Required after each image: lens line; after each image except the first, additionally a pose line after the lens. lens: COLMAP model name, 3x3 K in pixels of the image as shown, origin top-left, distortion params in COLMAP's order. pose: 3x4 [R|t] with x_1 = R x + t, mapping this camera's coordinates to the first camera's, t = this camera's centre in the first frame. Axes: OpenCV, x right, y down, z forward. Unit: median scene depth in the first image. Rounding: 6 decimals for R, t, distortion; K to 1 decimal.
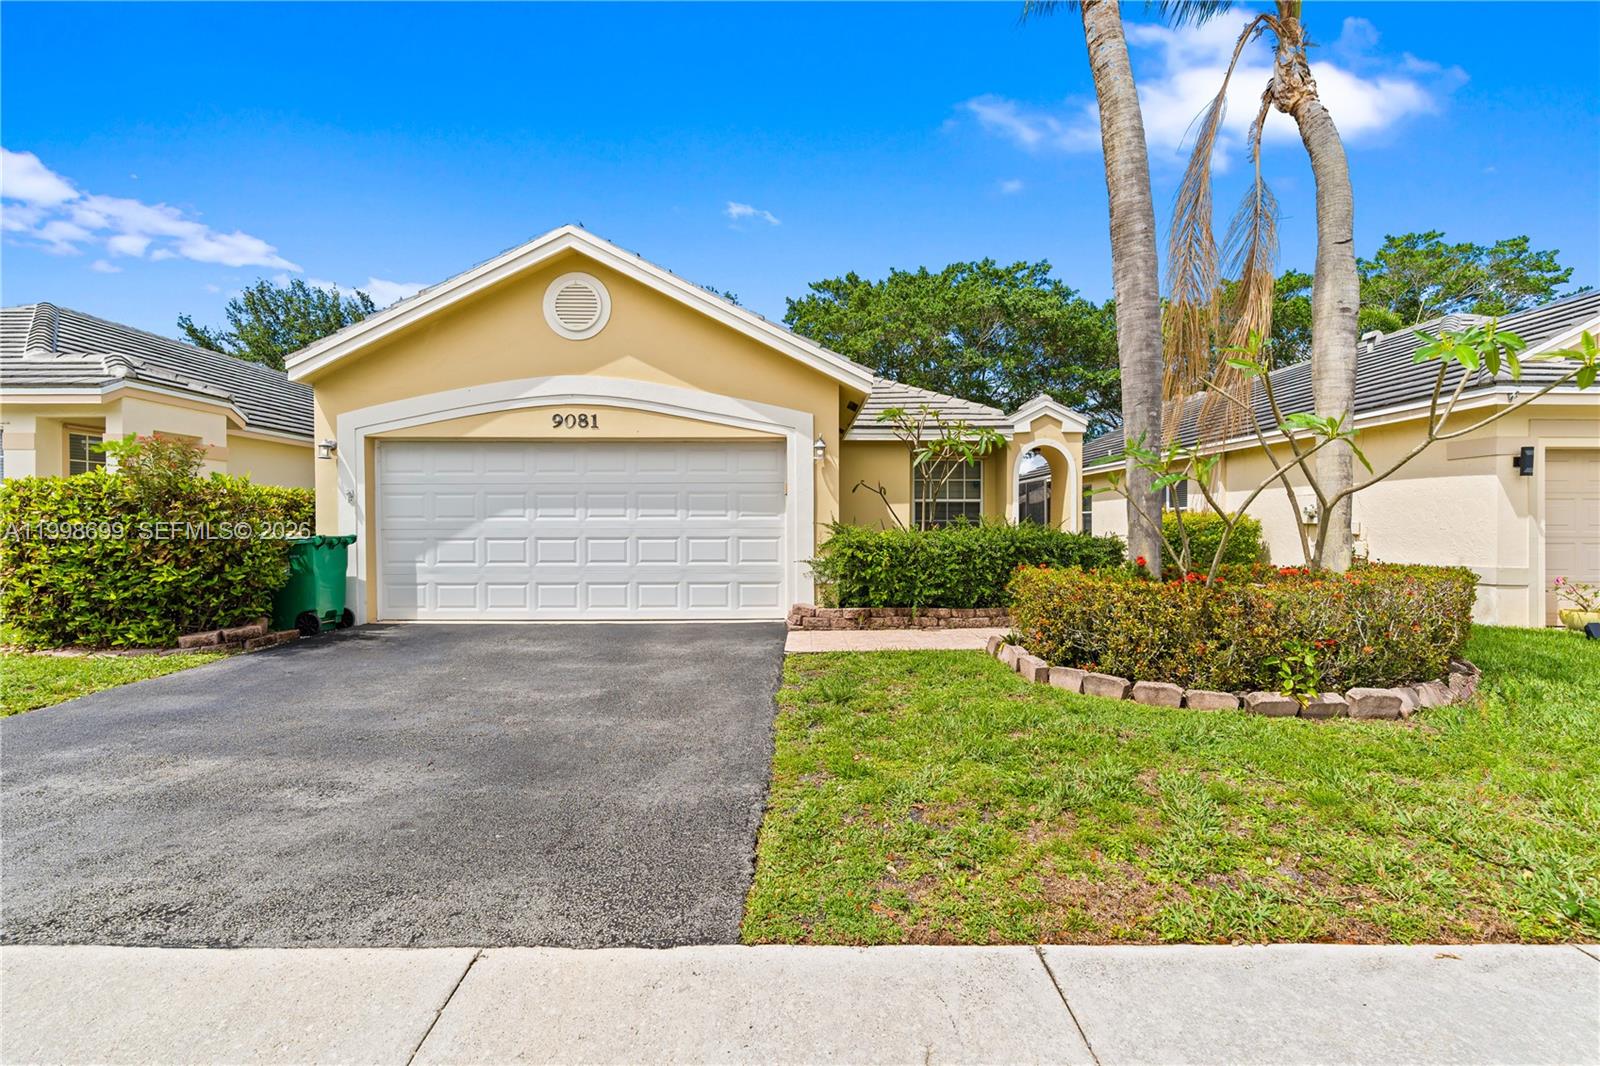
lens RADIAL K [[728.8, 0, 800.9], [0, 728.8, 532.3], [0, 0, 1]] dist [-0.011462, 0.004577]
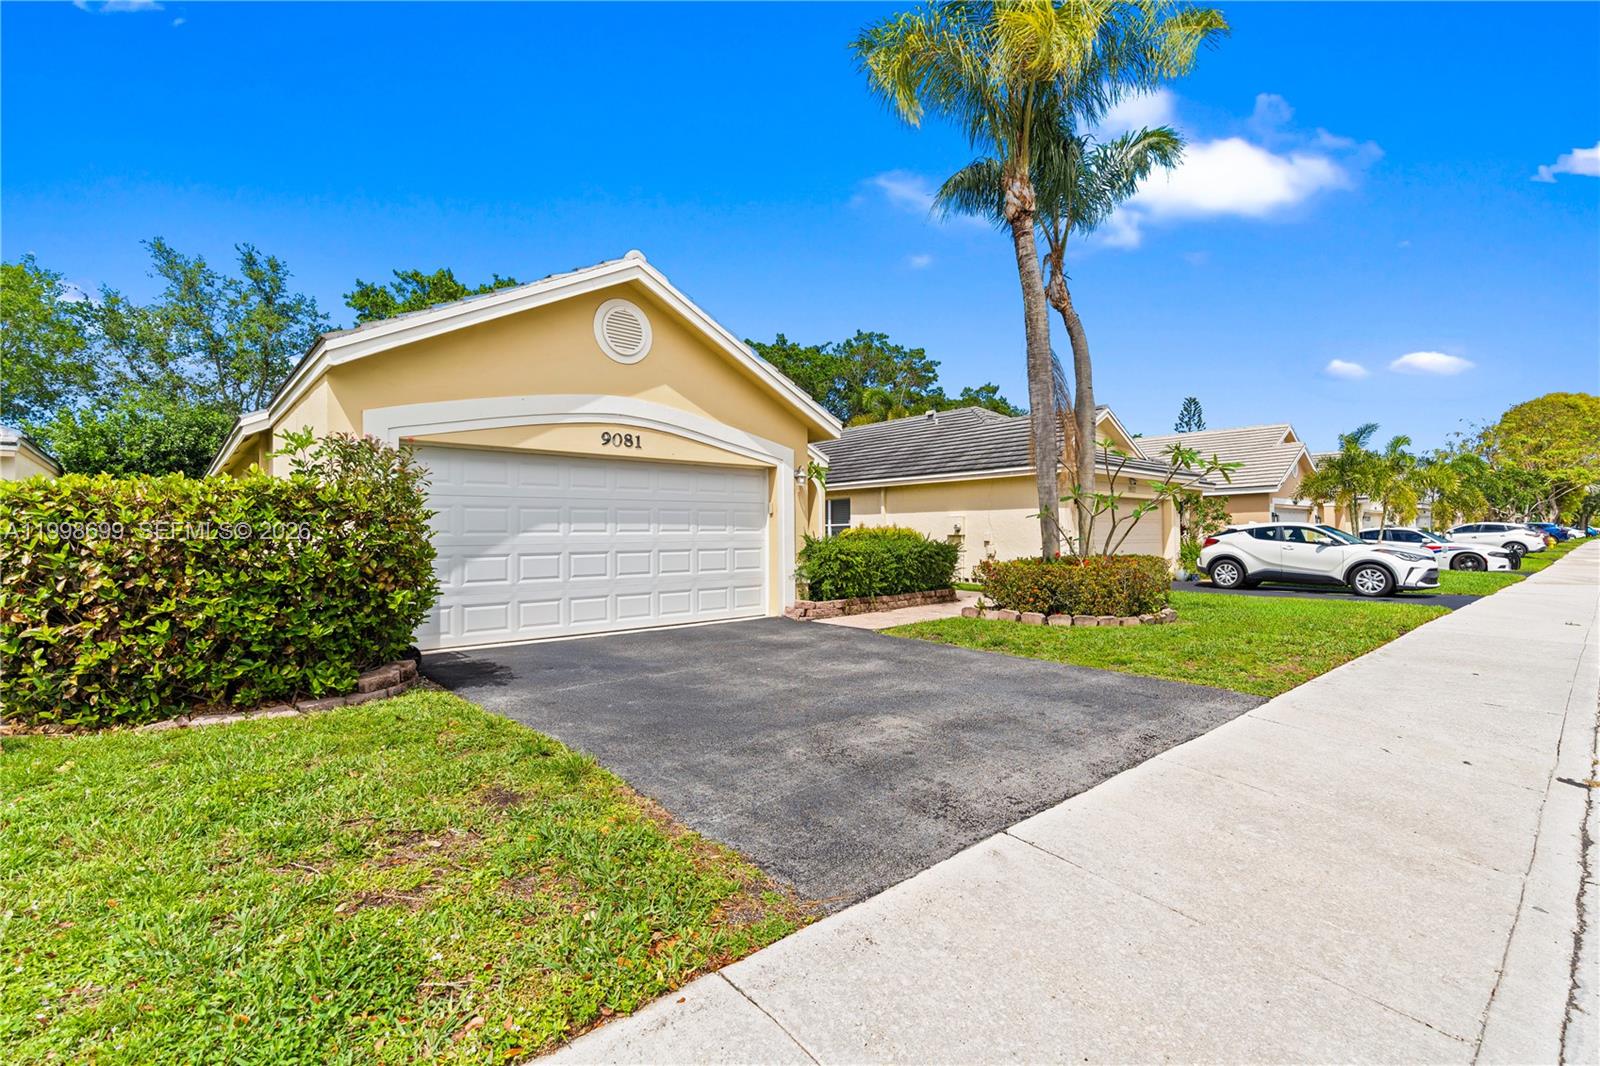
lens RADIAL K [[728.8, 0, 799.0], [0, 728.8, 534.3], [0, 0, 1]] dist [-0.011462, 0.004577]
pose [[0.756348, -0.004652, 0.654153, -0.798961], [0.016939, 0.999779, -0.012475, -0.000005], [-0.653951, 0.020516, 0.756259, 0.042610]]
